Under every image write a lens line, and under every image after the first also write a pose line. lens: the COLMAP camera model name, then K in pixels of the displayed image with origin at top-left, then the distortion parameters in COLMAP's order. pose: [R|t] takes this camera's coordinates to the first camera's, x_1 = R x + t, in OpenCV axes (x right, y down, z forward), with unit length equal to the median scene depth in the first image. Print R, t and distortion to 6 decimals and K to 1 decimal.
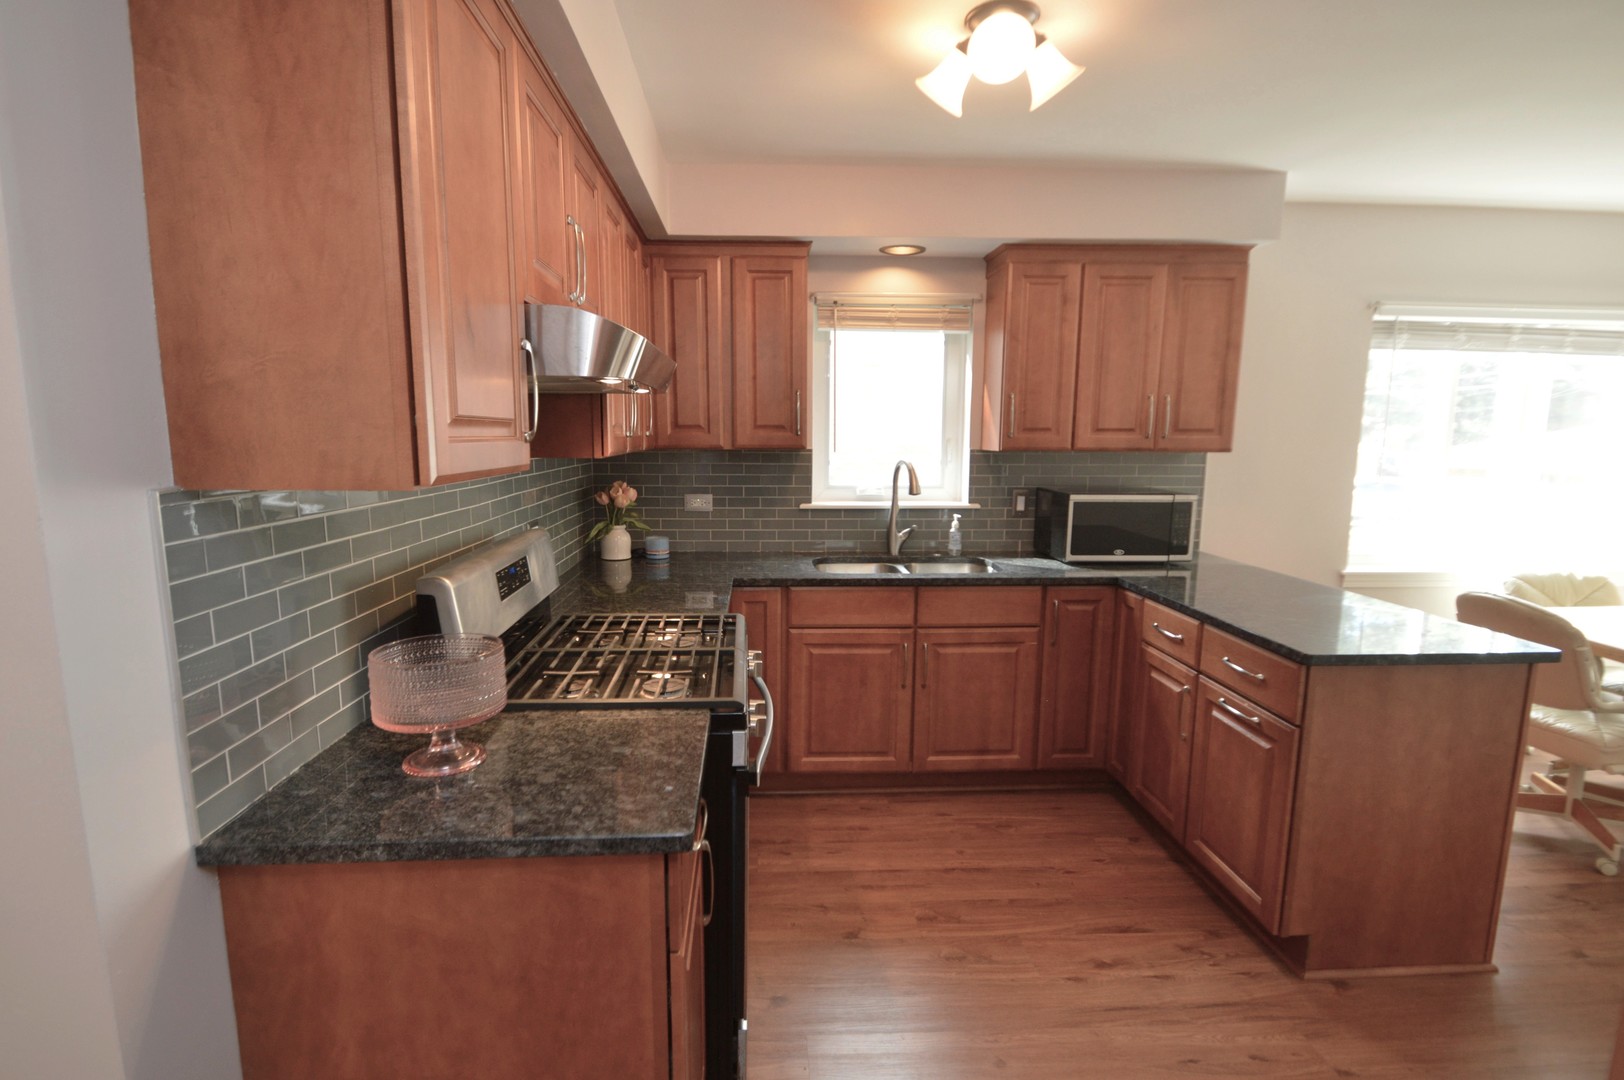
lens RADIAL K [[785.5, 0, 796.5], [0, 785.5, 547.2], [0, 0, 1]] dist [0.003157, -0.013760]
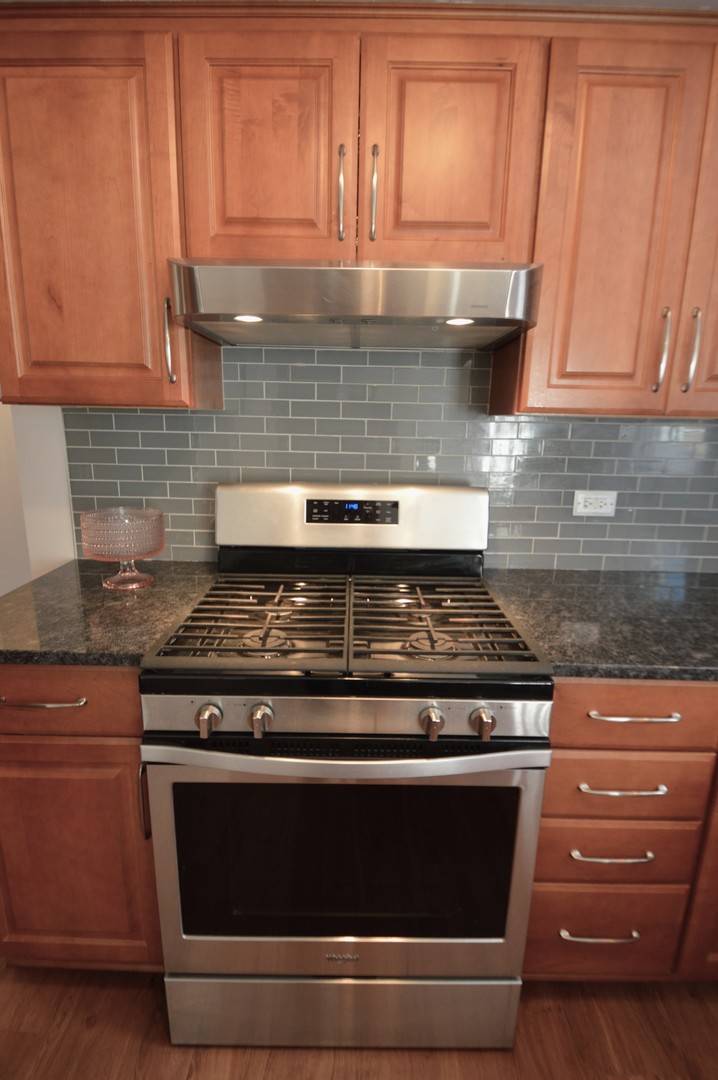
lens RADIAL K [[491.7, 0, 362.2], [0, 491.7, 534.9], [0, 0, 1]] dist [-0.009909, -0.000450]
pose [[-0.053996, 0.204509, -0.977374, 0.211936], [-0.164250, 0.963651, 0.210711, -0.050043], [0.984940, 0.171911, -0.018443, 0.612056]]
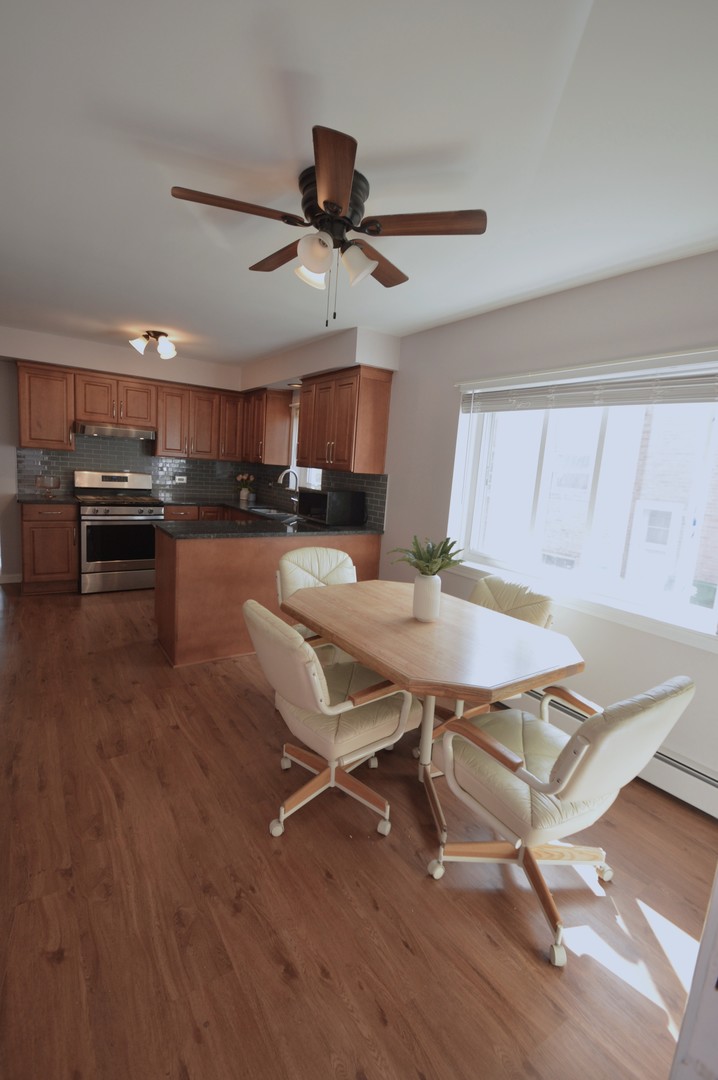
lens RADIAL K [[491.7, 0, 362.2], [0, 491.7, 534.9], [0, 0, 1]] dist [-0.009909, -0.000450]
pose [[0.525371, 0.148990, -0.837727, 1.667783], [-0.191133, 0.980053, 0.054435, -0.043549], [0.829128, 0.131519, 0.543369, 0.408464]]
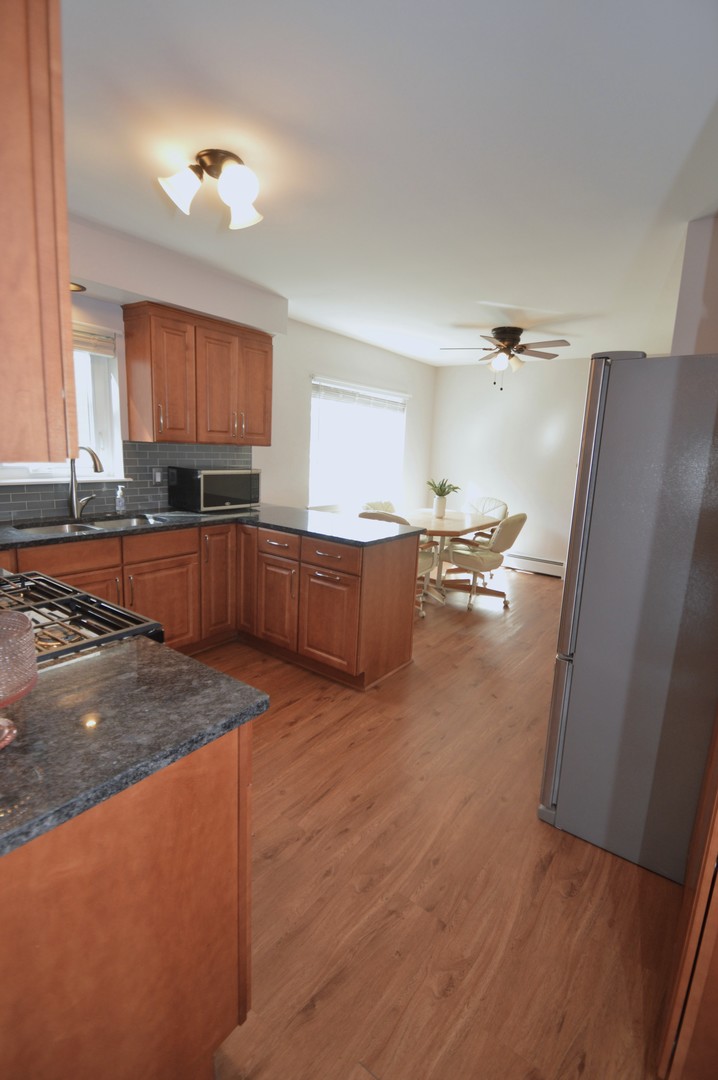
lens RADIAL K [[491.7, 0, 362.2], [0, 491.7, 534.9], [0, 0, 1]] dist [-0.009909, -0.000450]
pose [[0.627849, -0.113856, 0.769963, -0.243023], [0.068357, 0.993487, 0.091168, -0.003747], [-0.775328, -0.004607, 0.631542, 0.096952]]
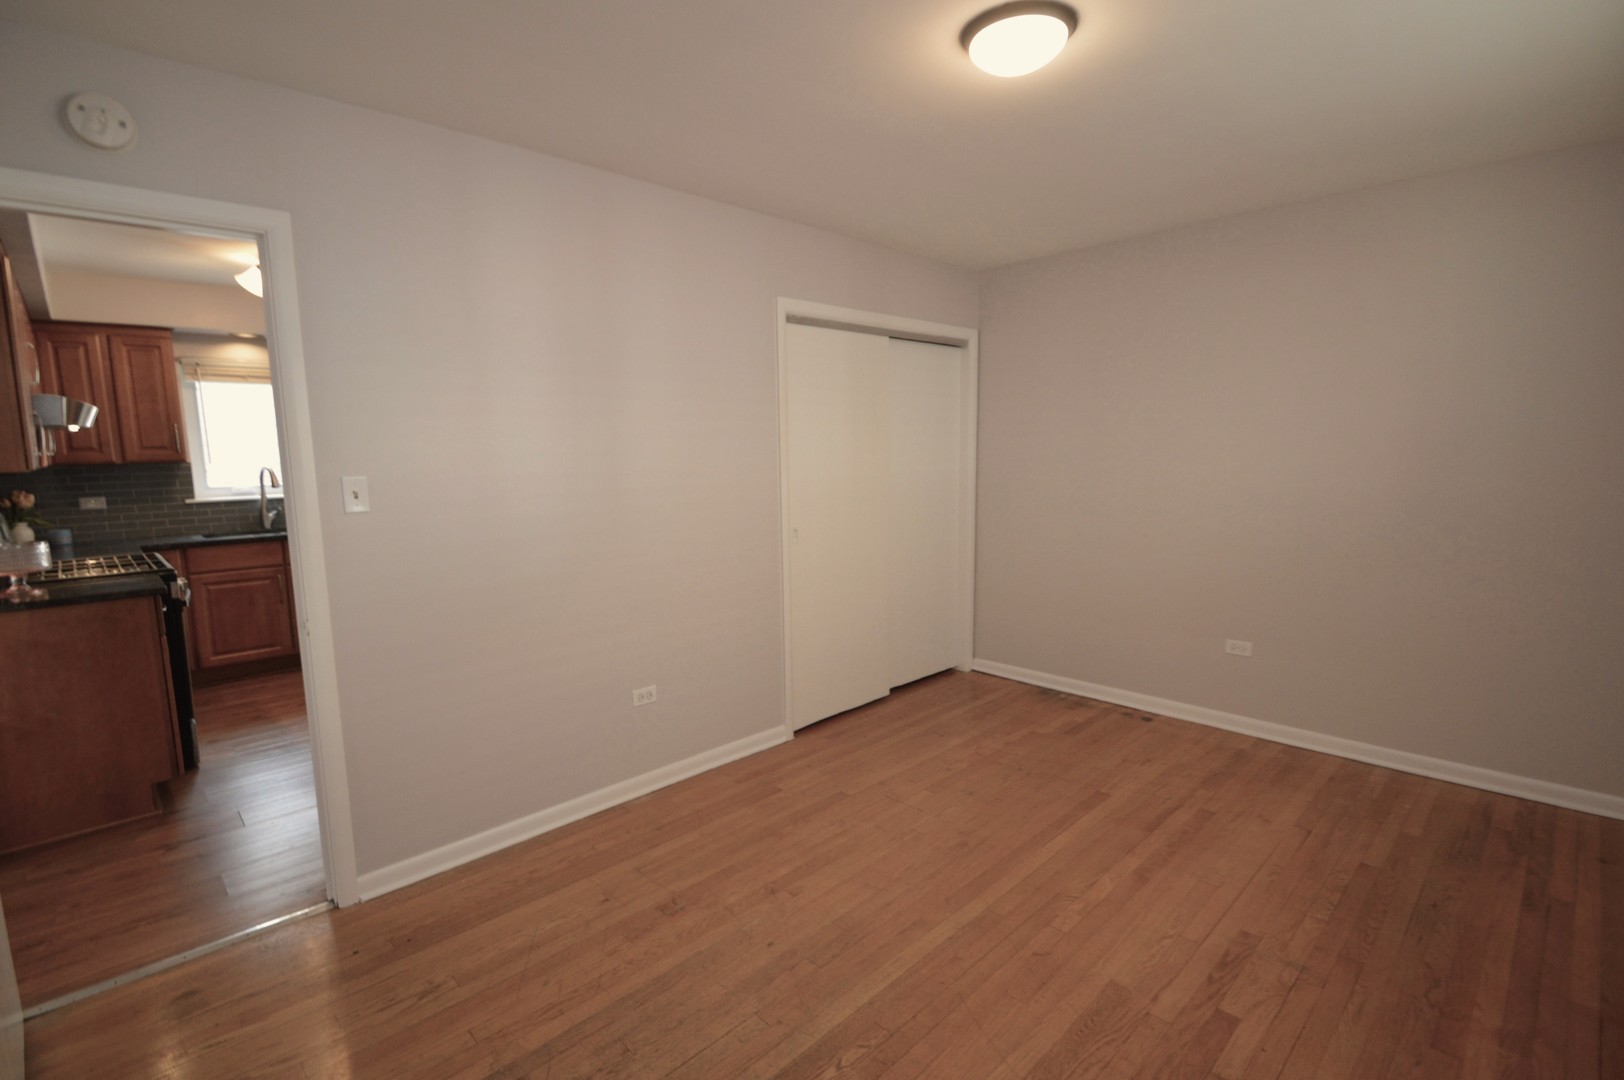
lens RADIAL K [[750.5, 0, 810.0], [0, 750.5, 548.3], [0, 0, 1]] dist [-0.000129, -0.012097]
pose [[0.748964, -0.105472, 0.654163, -0.046618], [0.115750, 0.992896, 0.027561, 0.144893], [-0.652423, 0.055077, 0.755851, -0.889204]]
